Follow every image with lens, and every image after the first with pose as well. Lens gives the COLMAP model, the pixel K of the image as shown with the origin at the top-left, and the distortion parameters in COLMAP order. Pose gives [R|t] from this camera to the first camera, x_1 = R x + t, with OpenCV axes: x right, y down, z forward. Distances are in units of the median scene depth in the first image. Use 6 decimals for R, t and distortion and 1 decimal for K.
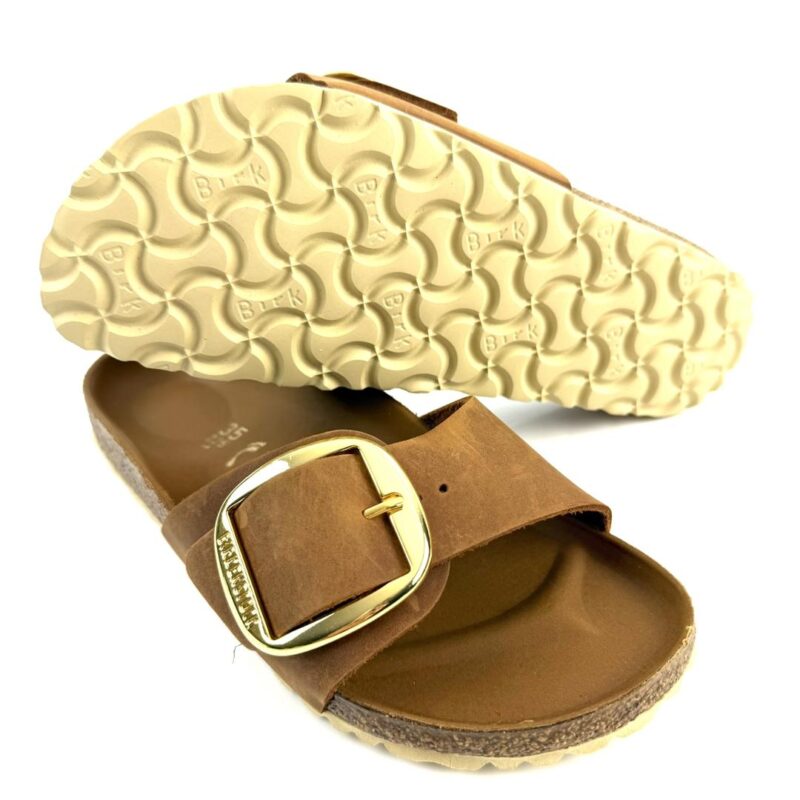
lens RADIAL K [[783.0, 0, 400.0], [0, 783.0, 400.0], [0, 0, 1]] dist [0.148314, -0.523344]
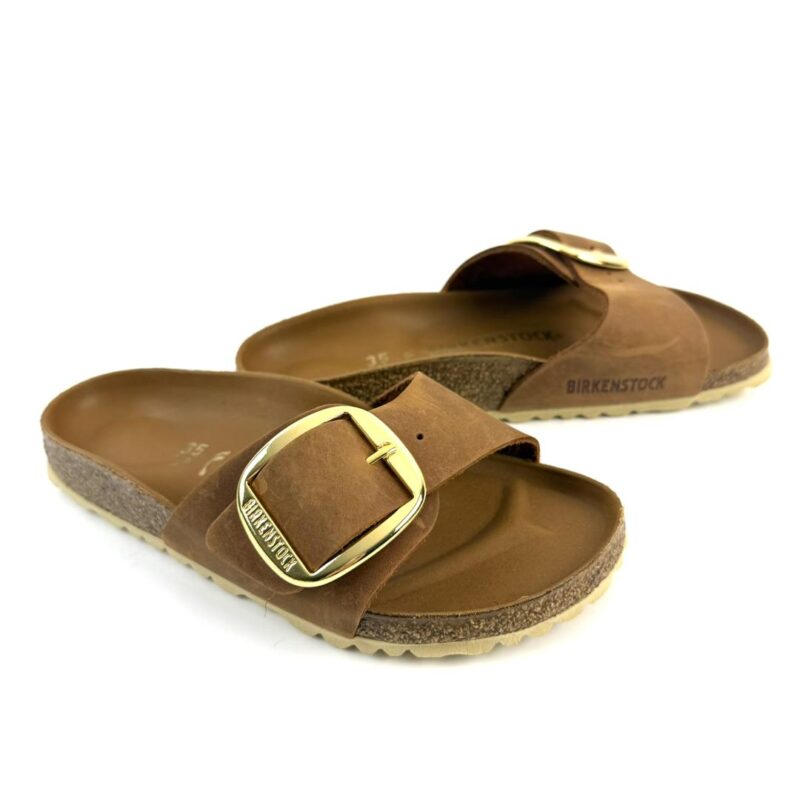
lens RADIAL K [[783.0, 0, 400.0], [0, 783.0, 400.0], [0, 0, 1]] dist [0.148314, -0.523344]
pose [[0.962309, -0.132764, 0.237350, -0.278206], [0.156595, 0.984045, -0.084459, 0.164971], [-0.222350, 0.118443, 0.967746, -0.212273]]
